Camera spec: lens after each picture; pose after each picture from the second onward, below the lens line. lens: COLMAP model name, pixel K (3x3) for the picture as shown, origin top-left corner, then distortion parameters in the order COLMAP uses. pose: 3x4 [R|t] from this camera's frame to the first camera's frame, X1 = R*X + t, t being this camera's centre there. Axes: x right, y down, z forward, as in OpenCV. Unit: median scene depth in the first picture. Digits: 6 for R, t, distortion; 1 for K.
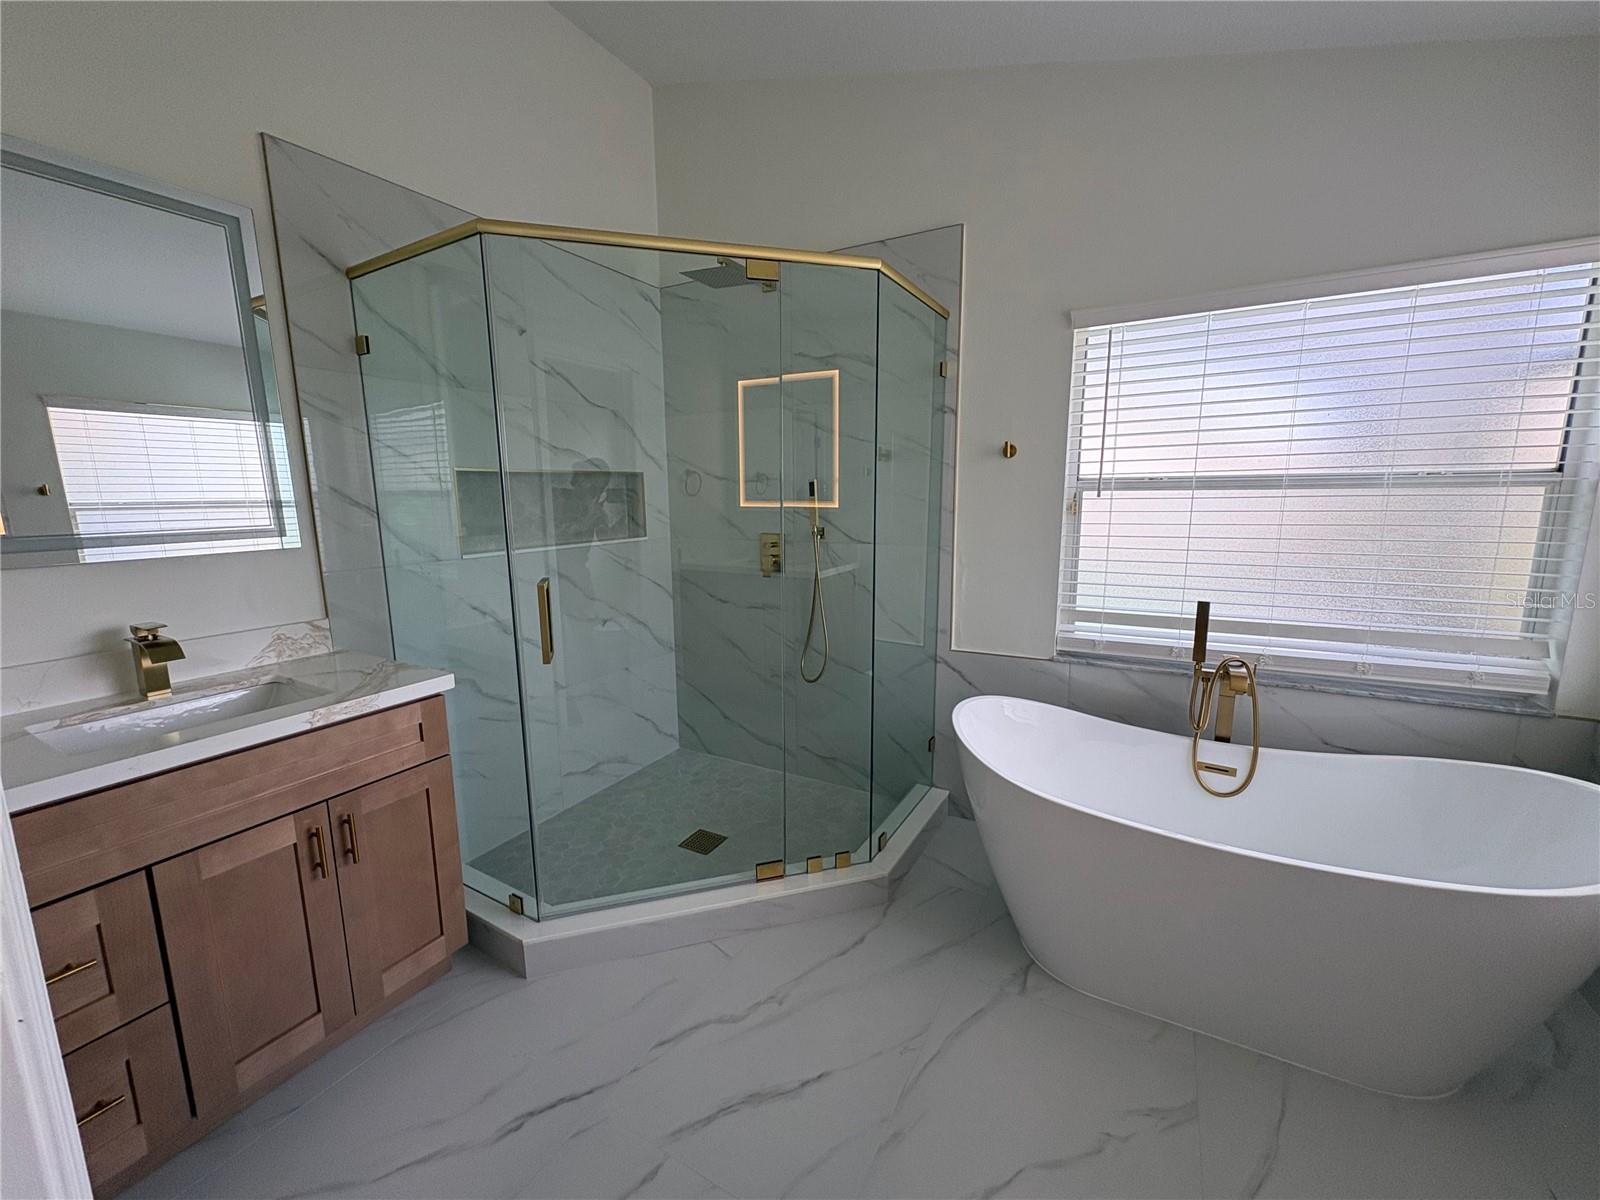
lens RADIAL K [[637.2, 0, 800.3], [0, 637.2, 599.4], [0, 0, 1]] dist [0.001581, -0.000401]
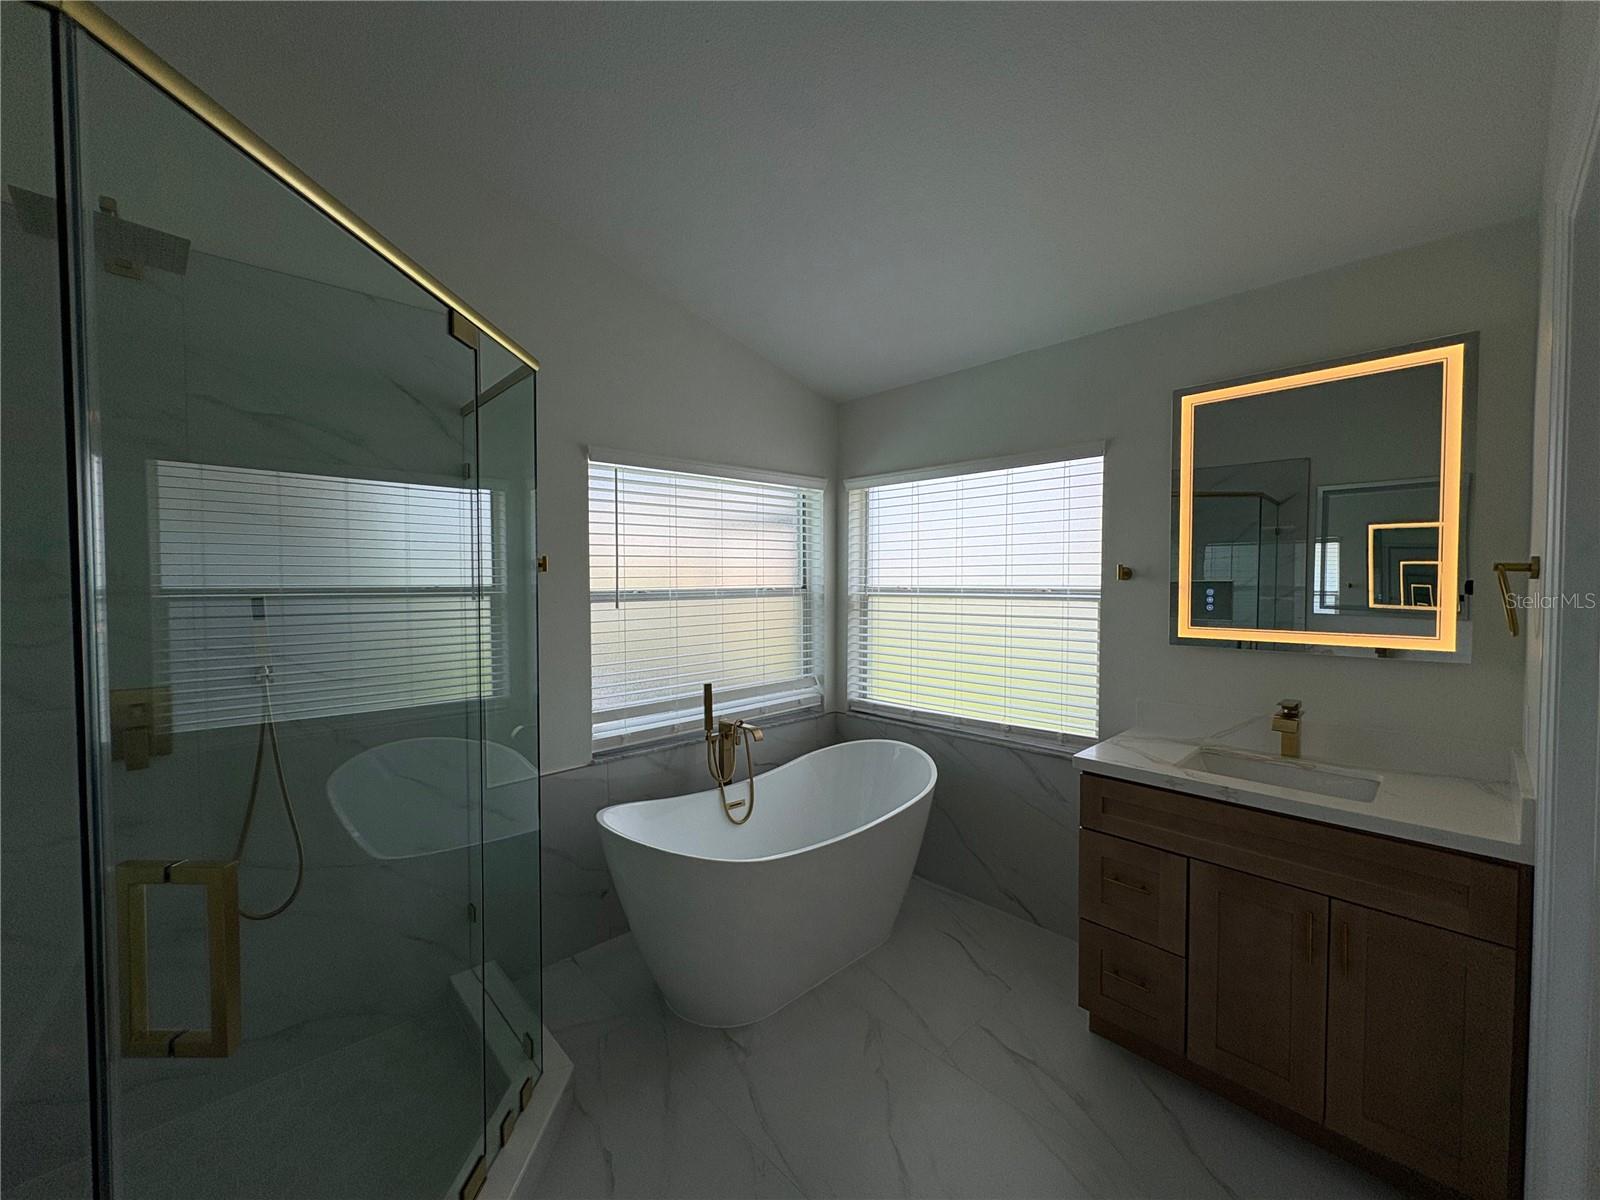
lens RADIAL K [[637.2, 0, 801.3], [0, 637.2, 595.4], [0, 0, 1]] dist [0.001581, -0.000401]
pose [[0.292939, -0.013560, 0.956035, -0.583364], [0.160553, 0.986399, -0.035204, -0.099866], [-0.942555, 0.163807, 0.291132, 0.394632]]
